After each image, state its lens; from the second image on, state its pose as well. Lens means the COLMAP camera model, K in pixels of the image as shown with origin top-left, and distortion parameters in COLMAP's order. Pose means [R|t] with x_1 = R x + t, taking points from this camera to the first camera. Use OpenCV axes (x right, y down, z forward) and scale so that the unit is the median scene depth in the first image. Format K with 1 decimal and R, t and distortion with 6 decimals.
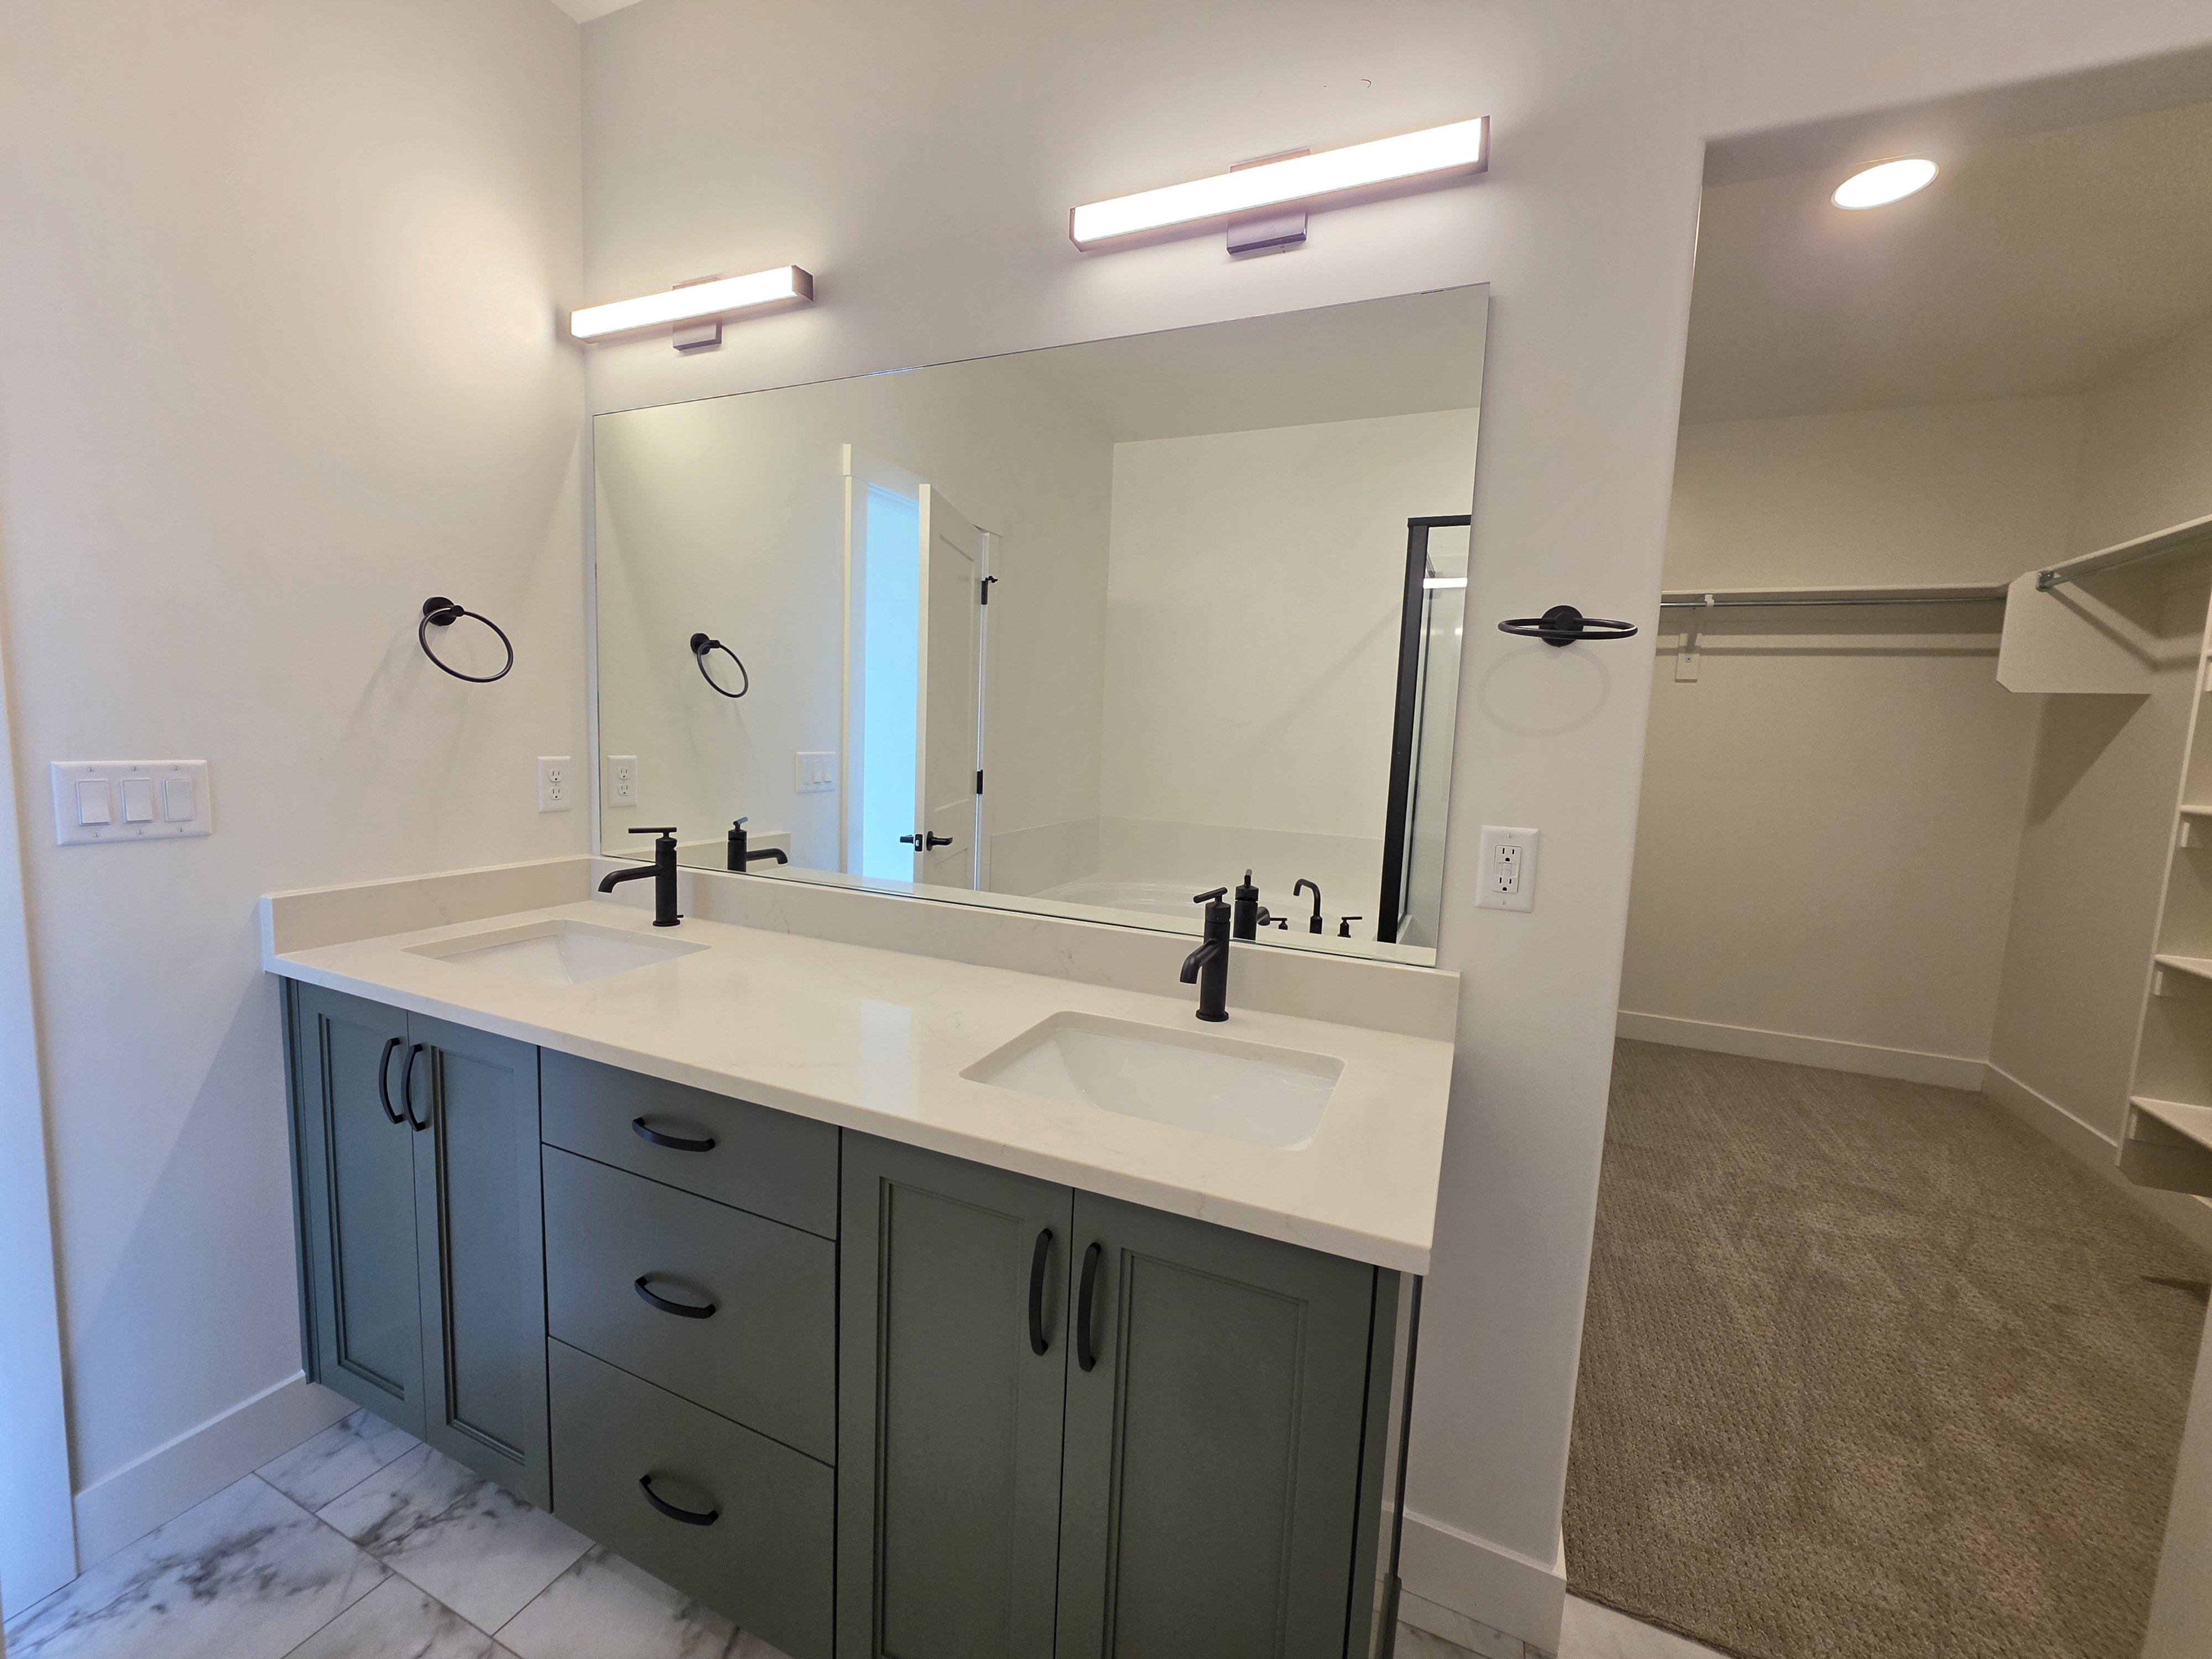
lens RADIAL K [[883.4, 0, 1107.7], [0, 883.4, 822.1], [0, 0, 1]] dist [-0.006286, 0.001715]
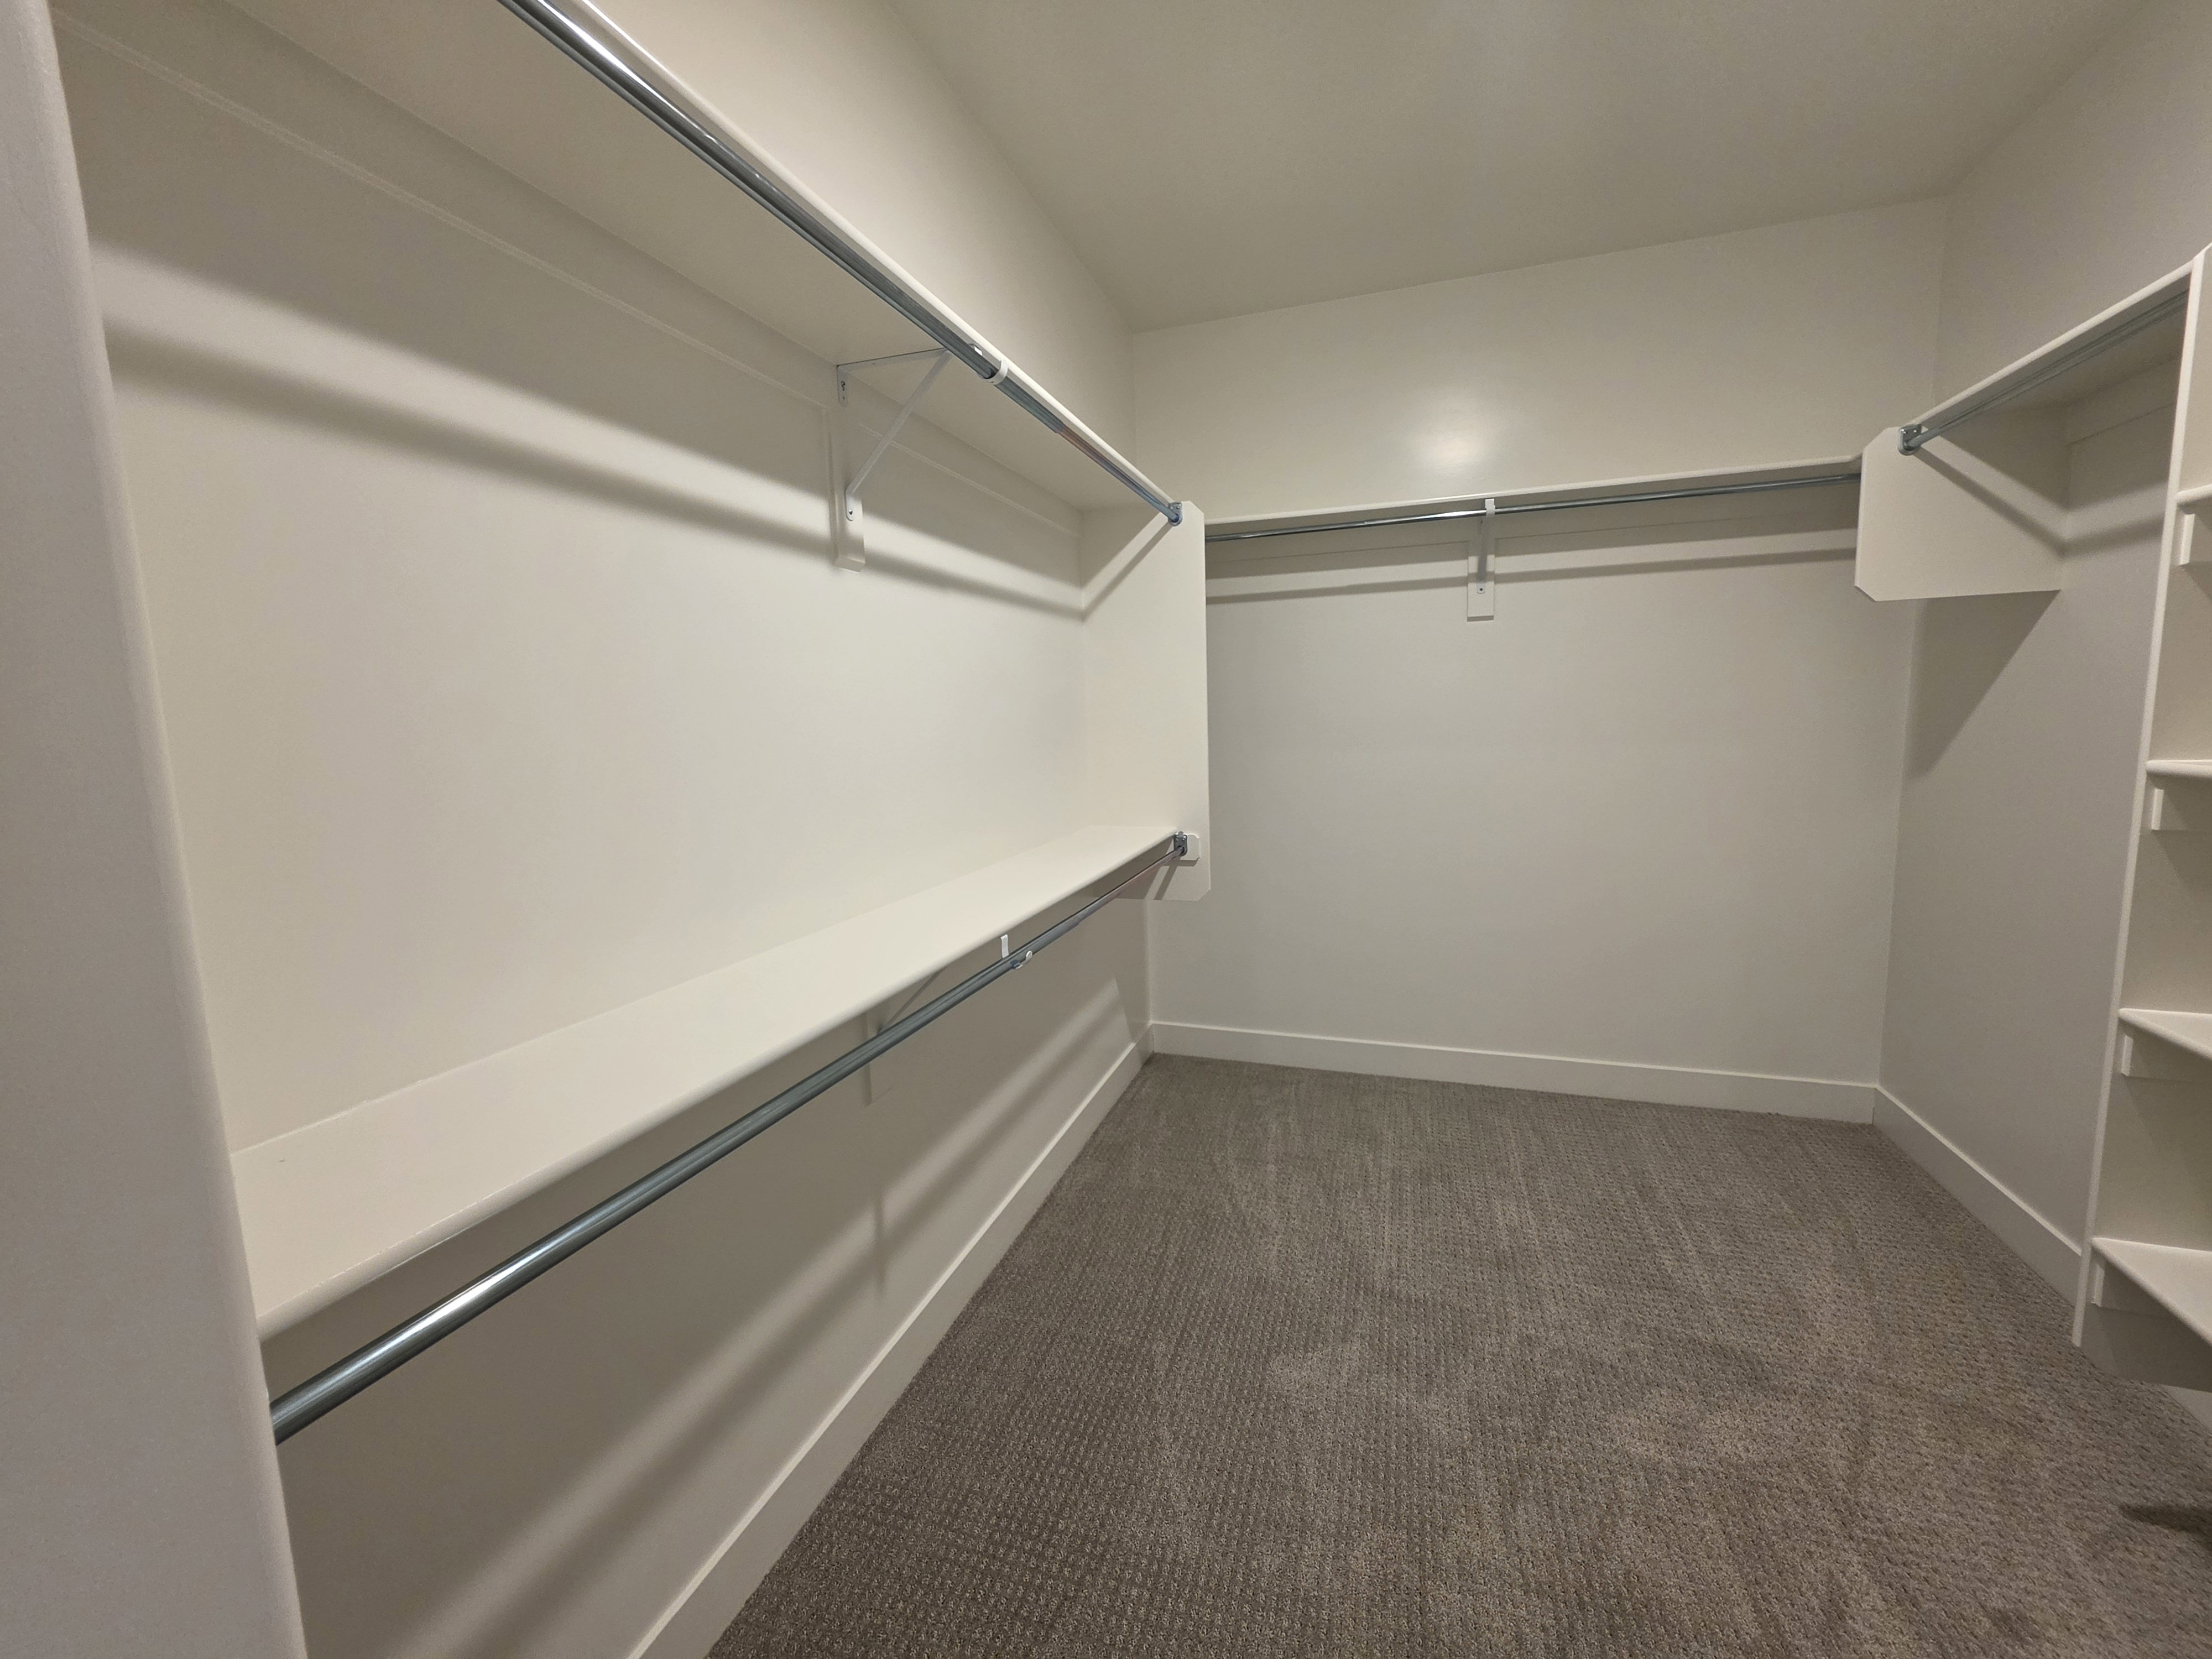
lens RADIAL K [[883.4, 0, 1109.0], [0, 883.4, 820.7], [0, 0, 1]] dist [-0.006286, 0.001715]
pose [[0.994431, -0.078745, 0.070047, 0.361960], [0.077578, 0.996801, 0.019226, -0.033520], [-0.071337, -0.013685, 0.997358, 0.345764]]
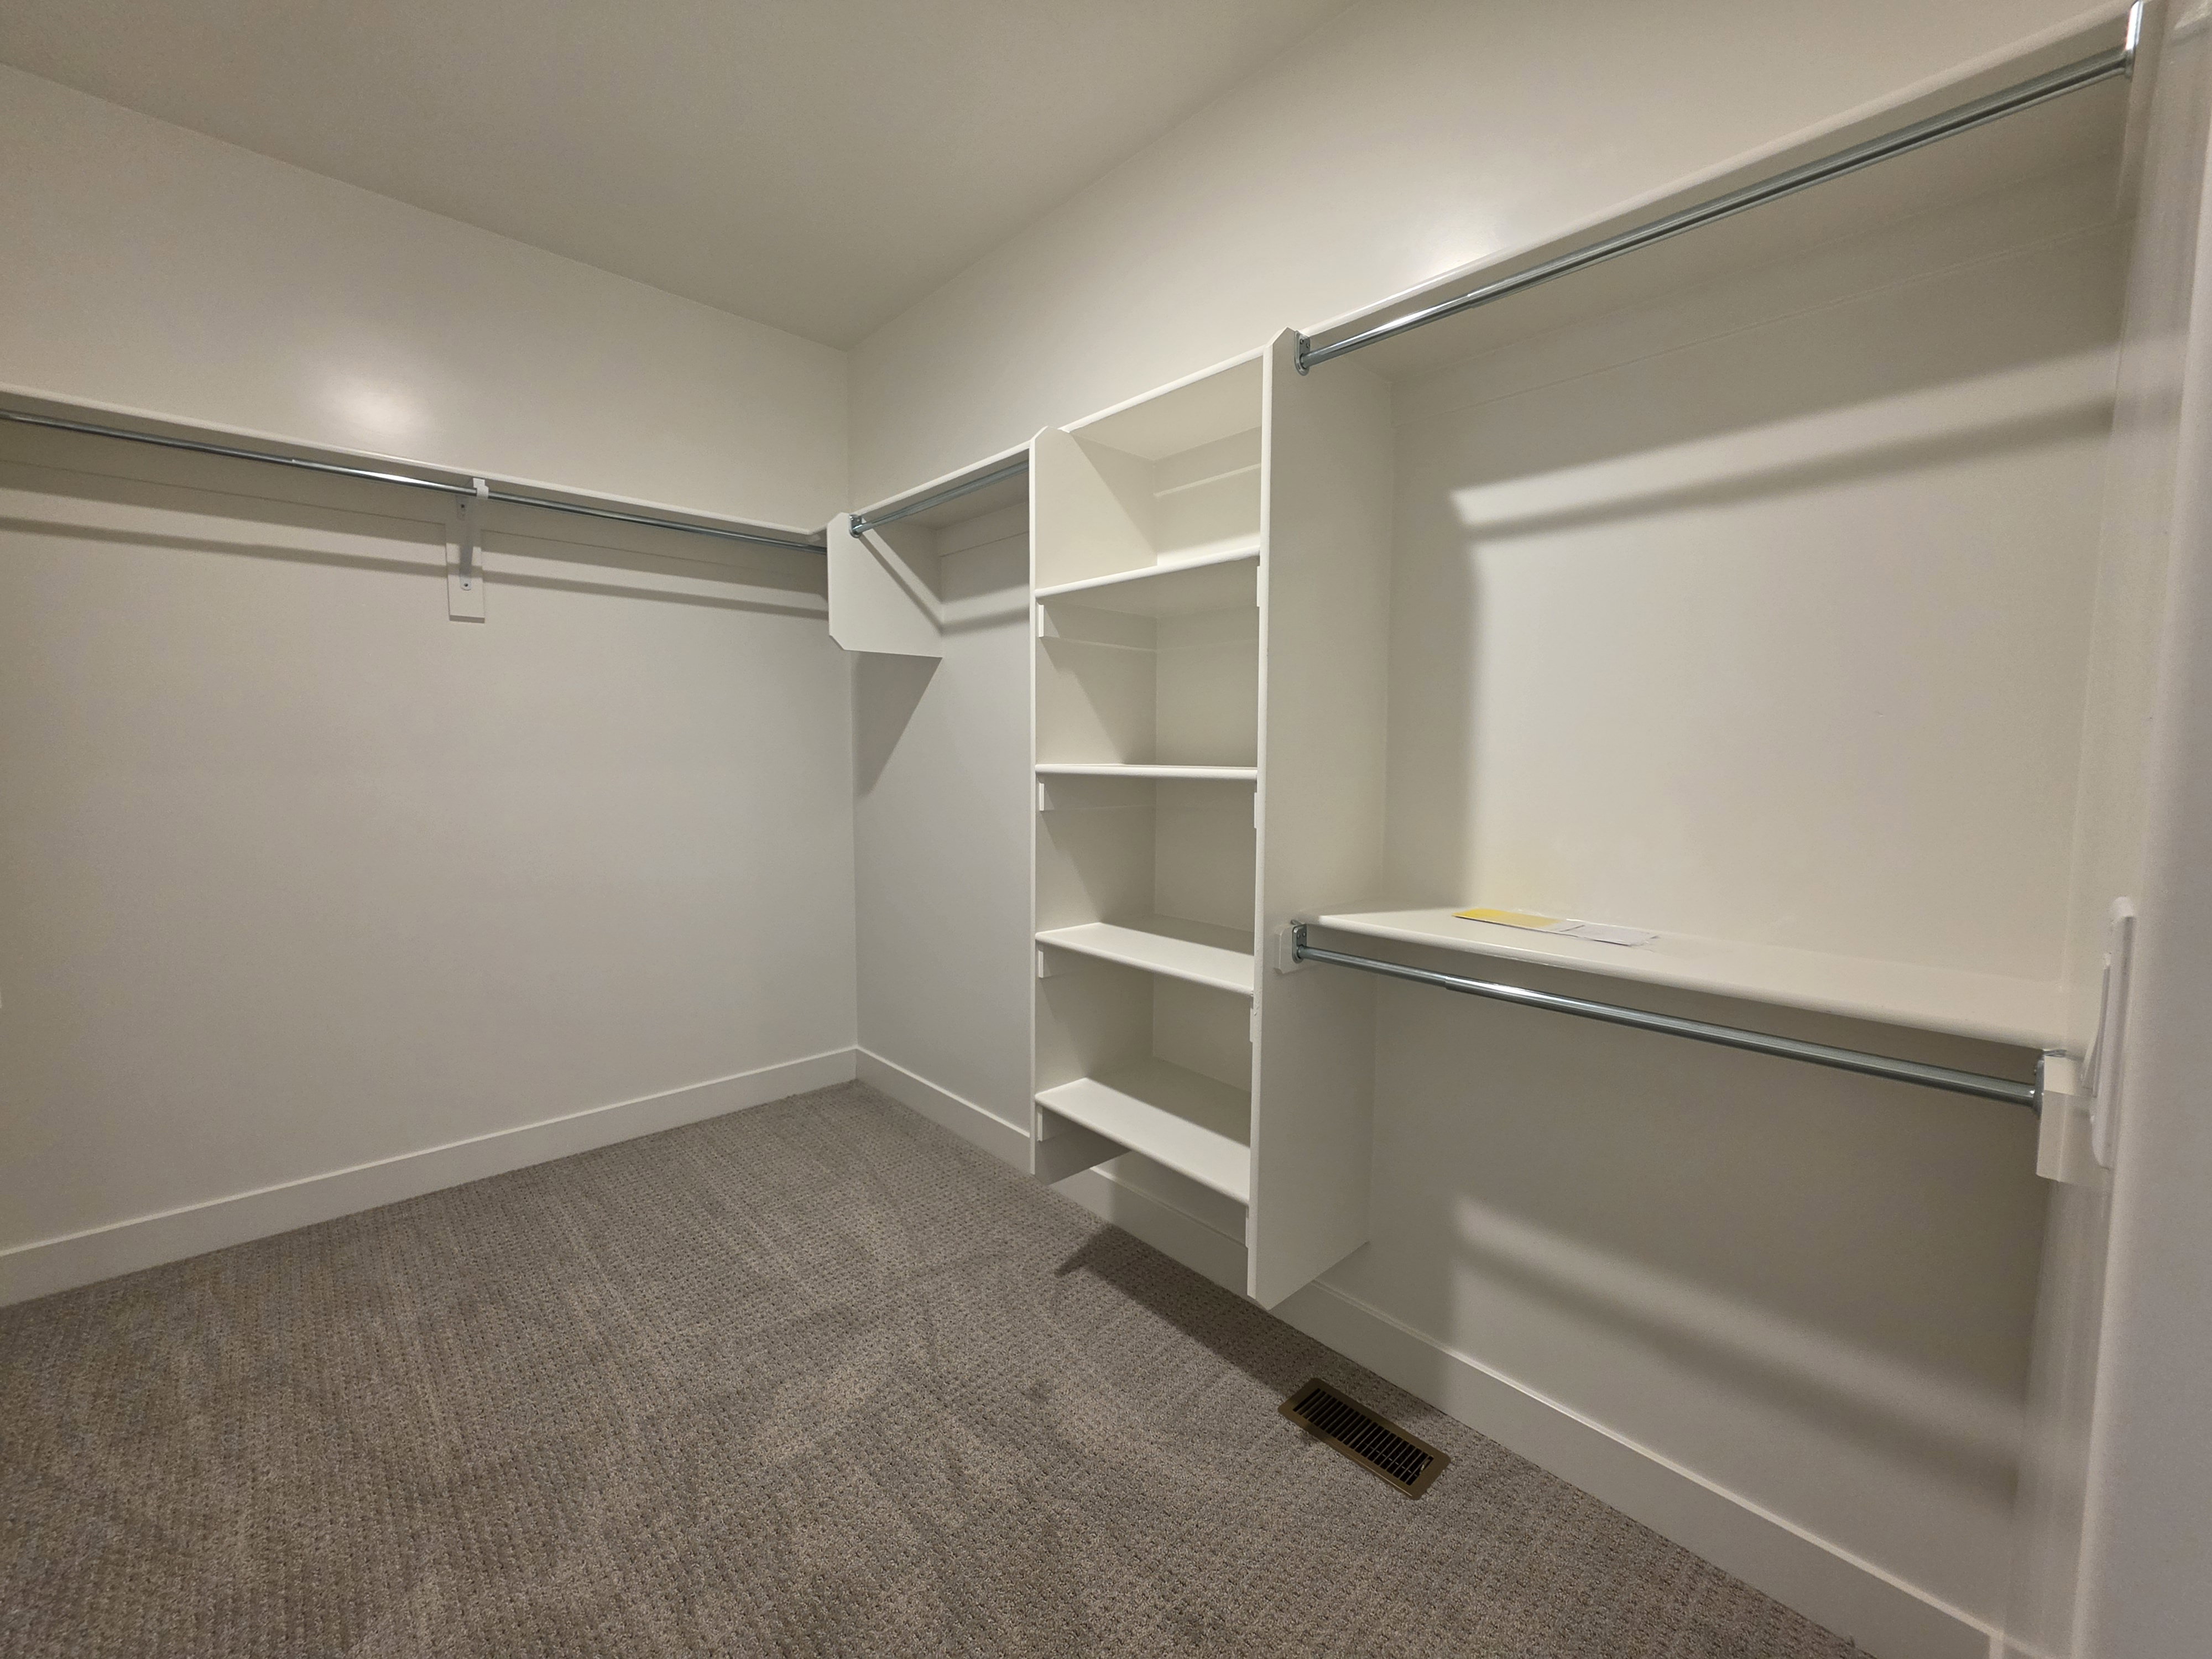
lens RADIAL K [[883.4, 0, 1093.1], [0, 883.4, 821.8], [0, 0, 1]] dist [-0.006286, 0.001715]
pose [[0.402911, -0.110126, 0.908589, 0.320797], [0.105580, 0.991700, 0.073380, -0.015897], [-0.909129, 0.066364, 0.411194, 0.440607]]
